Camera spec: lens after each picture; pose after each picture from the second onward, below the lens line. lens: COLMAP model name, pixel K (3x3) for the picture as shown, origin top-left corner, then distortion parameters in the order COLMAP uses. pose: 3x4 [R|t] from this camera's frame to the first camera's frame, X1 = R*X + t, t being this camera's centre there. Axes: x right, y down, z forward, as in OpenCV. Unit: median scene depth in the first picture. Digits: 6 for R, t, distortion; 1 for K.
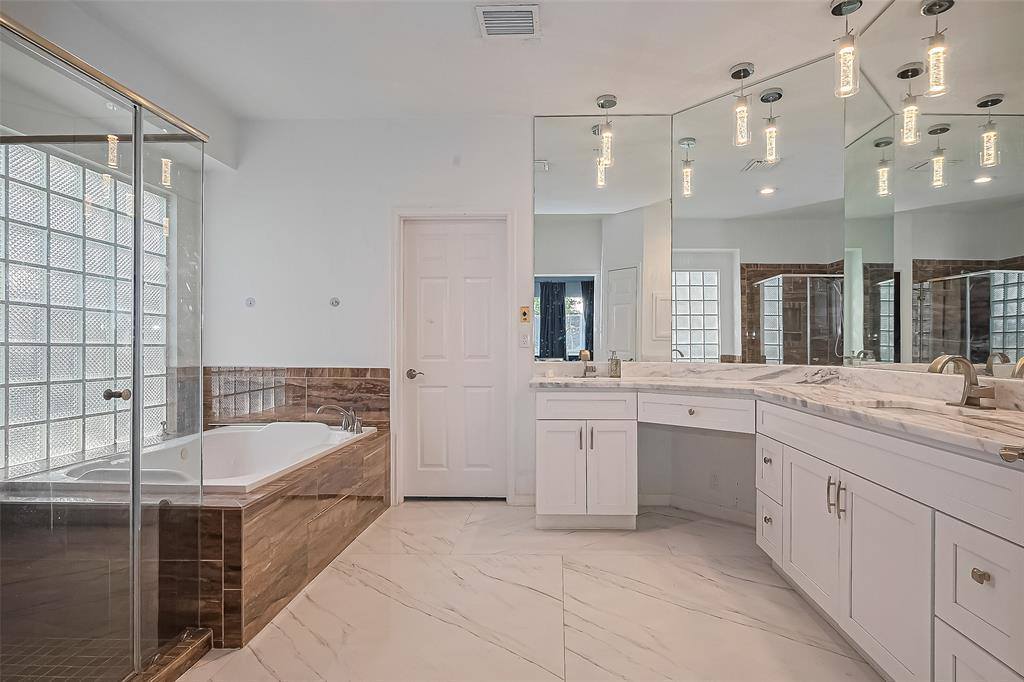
lens RADIAL K [[437.9, 0, 512.0], [0, 437.9, 341.0], [0, 0, 1]] dist [-0.000794, -0.000339]
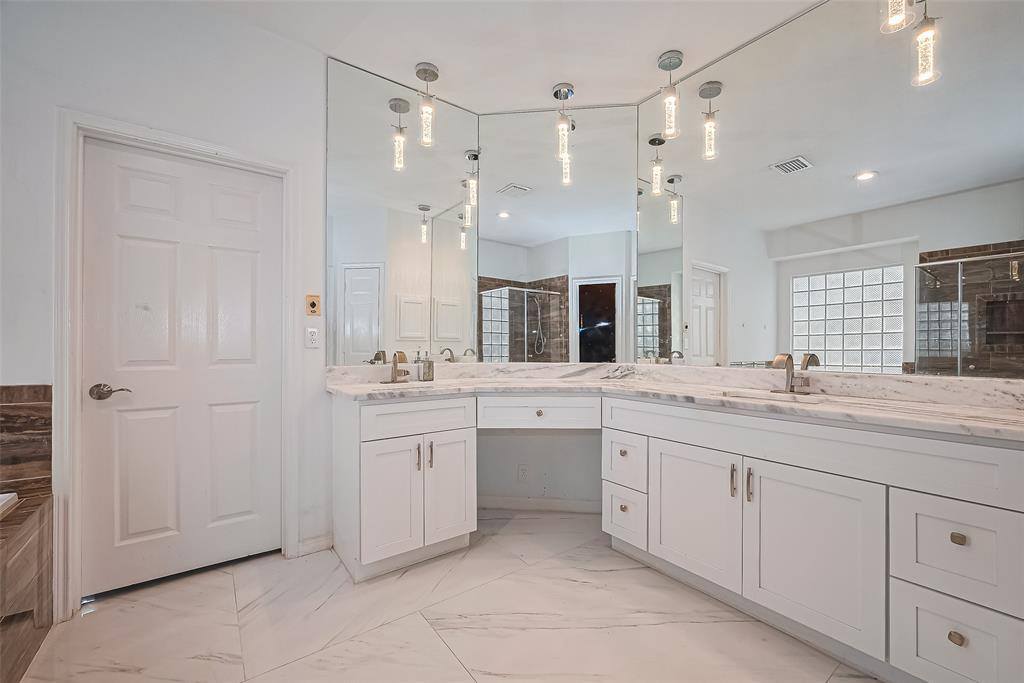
lens RADIAL K [[406.6, 0, 512.8], [0, 406.6, 343.2], [0, 0, 1]] dist [0.000209, -0.000407]
pose [[0.783377, 0.006686, 0.621511, -0.181131], [-0.008716, 0.999962, 0.000228, 0.003724], [-0.621486, -0.005596, 0.783405, 0.276397]]
